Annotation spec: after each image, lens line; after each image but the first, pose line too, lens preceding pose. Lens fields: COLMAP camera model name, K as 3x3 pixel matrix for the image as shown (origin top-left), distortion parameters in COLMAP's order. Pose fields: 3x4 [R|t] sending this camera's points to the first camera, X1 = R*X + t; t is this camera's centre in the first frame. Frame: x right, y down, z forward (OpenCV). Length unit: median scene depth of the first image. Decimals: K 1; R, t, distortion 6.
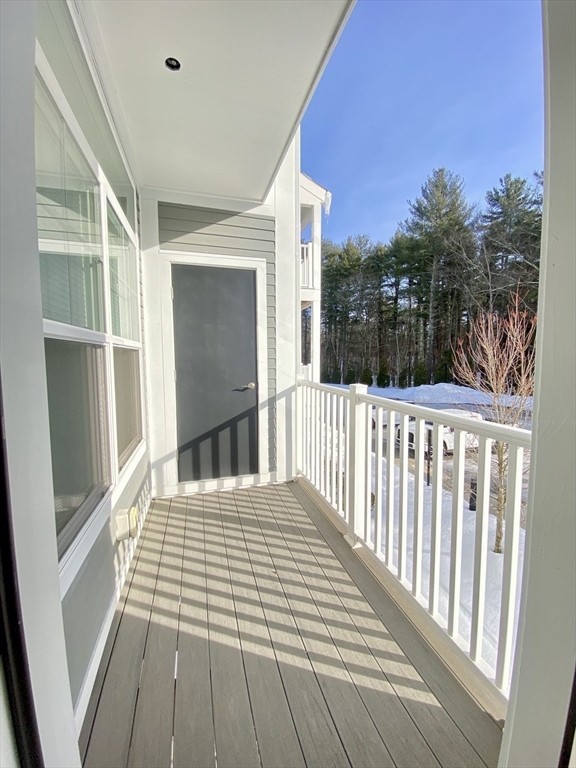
lens RADIAL K [[310.8, 0, 288.9], [0, 310.8, 380.6], [0, 0, 1]] dist [-0.025637, -0.000339]
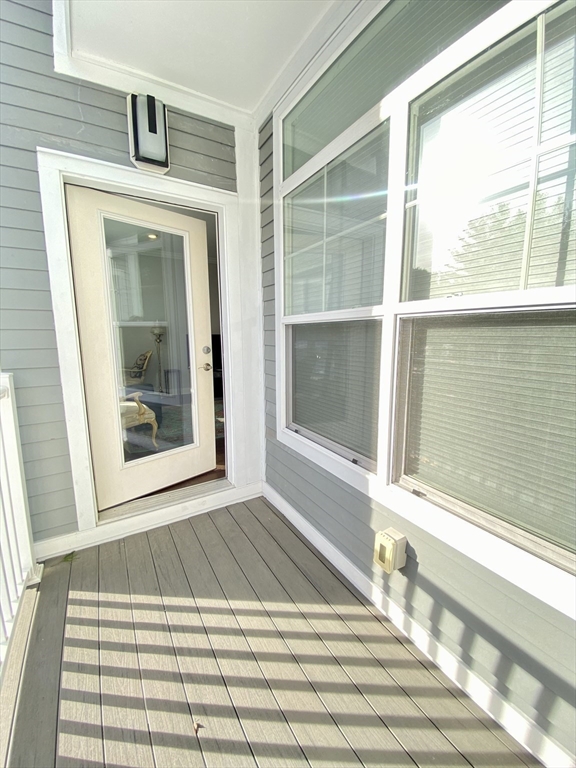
lens RADIAL K [[310.8, 0, 287.1], [0, 310.8, 380.5], [0, 0, 1]] dist [-0.025637, -0.000339]
pose [[-0.967998, 0.041154, -0.247561, -0.115641], [-0.019854, 0.970812, 0.239017, -0.143803], [0.250172, 0.236284, -0.938927, 1.766443]]
